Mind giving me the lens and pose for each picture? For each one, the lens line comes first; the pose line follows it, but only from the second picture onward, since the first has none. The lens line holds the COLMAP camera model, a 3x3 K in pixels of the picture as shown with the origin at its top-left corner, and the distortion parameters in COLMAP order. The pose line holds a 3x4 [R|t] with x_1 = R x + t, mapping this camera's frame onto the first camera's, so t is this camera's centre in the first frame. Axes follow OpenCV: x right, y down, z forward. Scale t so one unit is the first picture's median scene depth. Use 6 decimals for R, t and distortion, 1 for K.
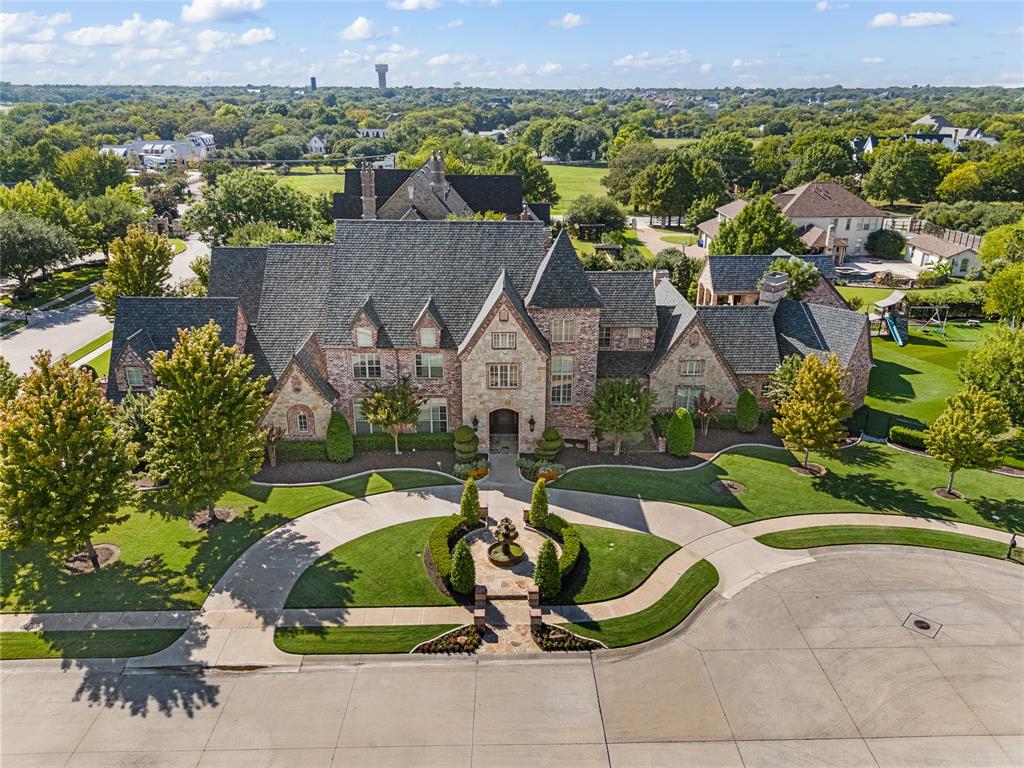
lens RADIAL K [[748.8, 0, 512.0], [0, 748.8, 384.0], [0, 0, 1]] dist [0.049313, -0.035456]
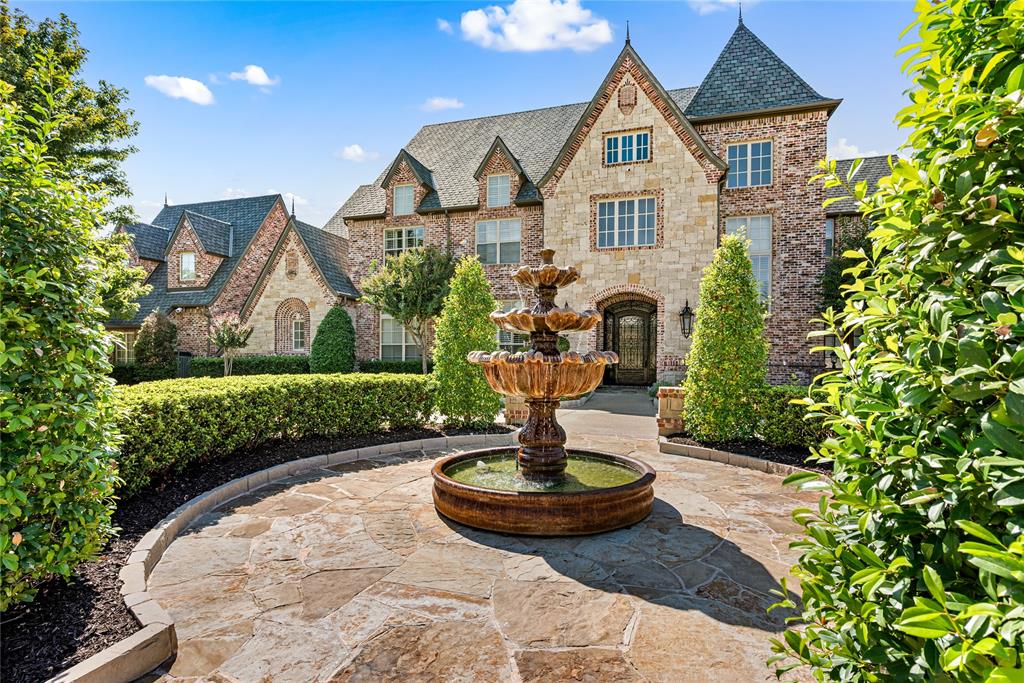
lens RADIAL K [[472.5, 0, 506.5], [0, 472.5, 355.2], [0, 0, 1]] dist [0.014752, 0.000034]
pose [[0.951733, 0.003313, -0.306909, 0.010453], [-0.112416, 0.934220, -0.338520, 0.188170], [0.285600, 0.356682, 0.889500, 0.720478]]
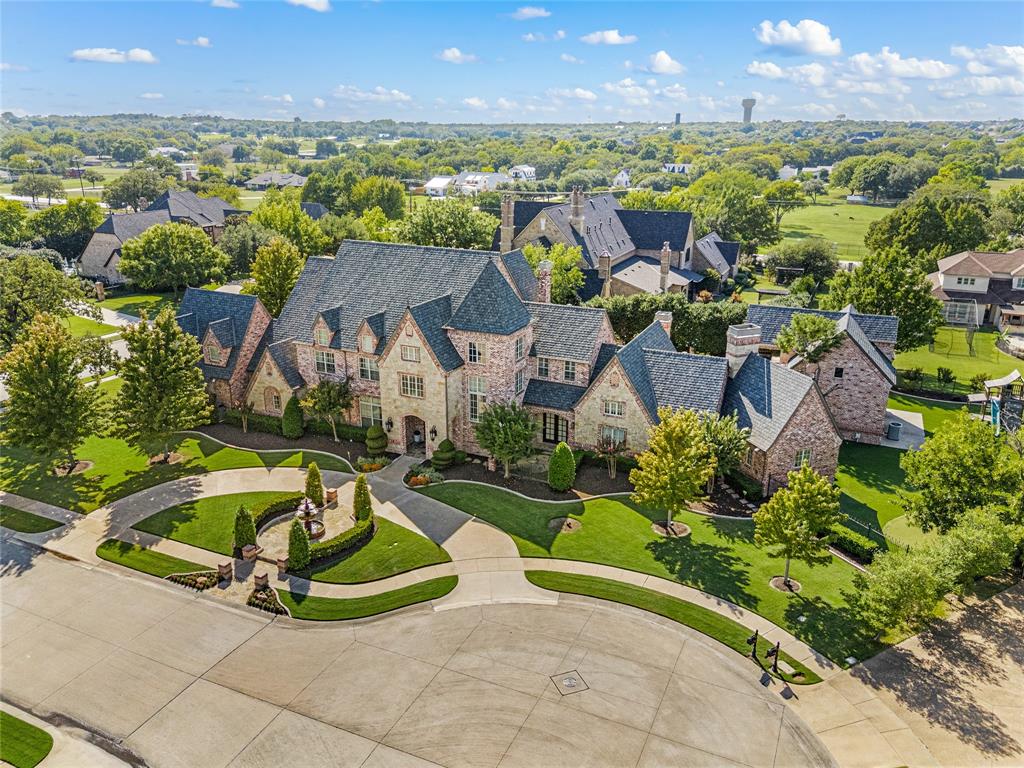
lens RADIAL K [[748.8, 0, 512.0], [0, 748.8, 384.0], [0, 0, 1]] dist [0.049313, -0.035456]
pose [[0.900309, 0.138850, -0.412510, 0.576286], [-0.155683, 0.987780, -0.007296, -0.028217], [0.406457, 0.070790, 0.910924, 0.046902]]
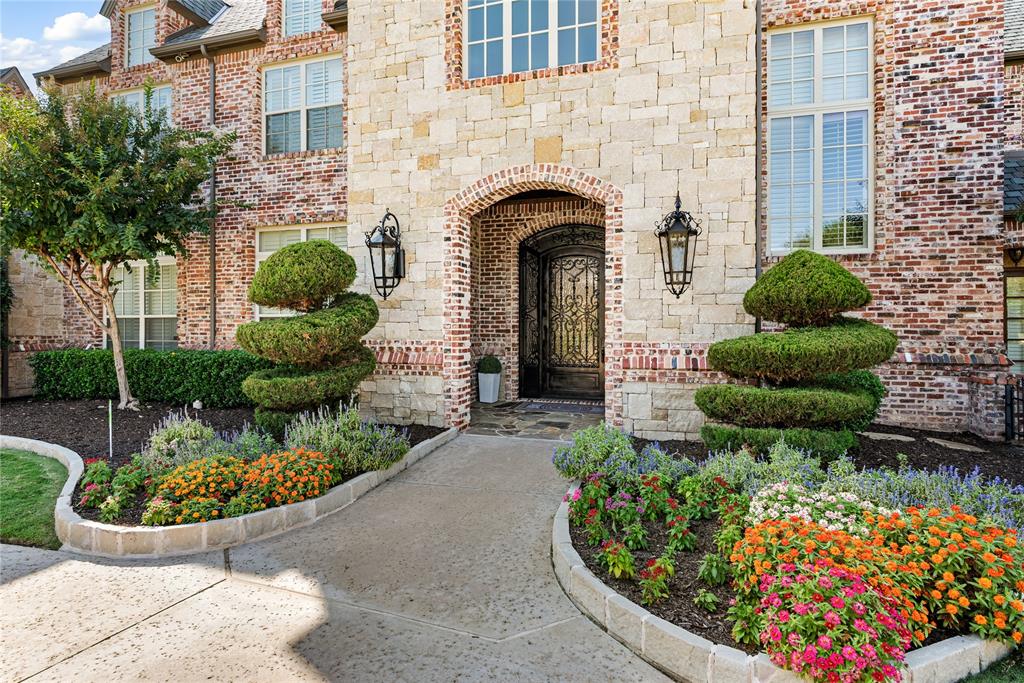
lens RADIAL K [[506.2, 0, 514.7], [0, 506.2, 319.4], [0, 0, 1]] dist [0.001027, 0.000327]
pose [[0.956033, -0.005345, -0.293211, 0.025032], [-0.103908, 0.928795, -0.355729, 0.115433], [0.274235, 0.370556, 0.887403, 0.900711]]
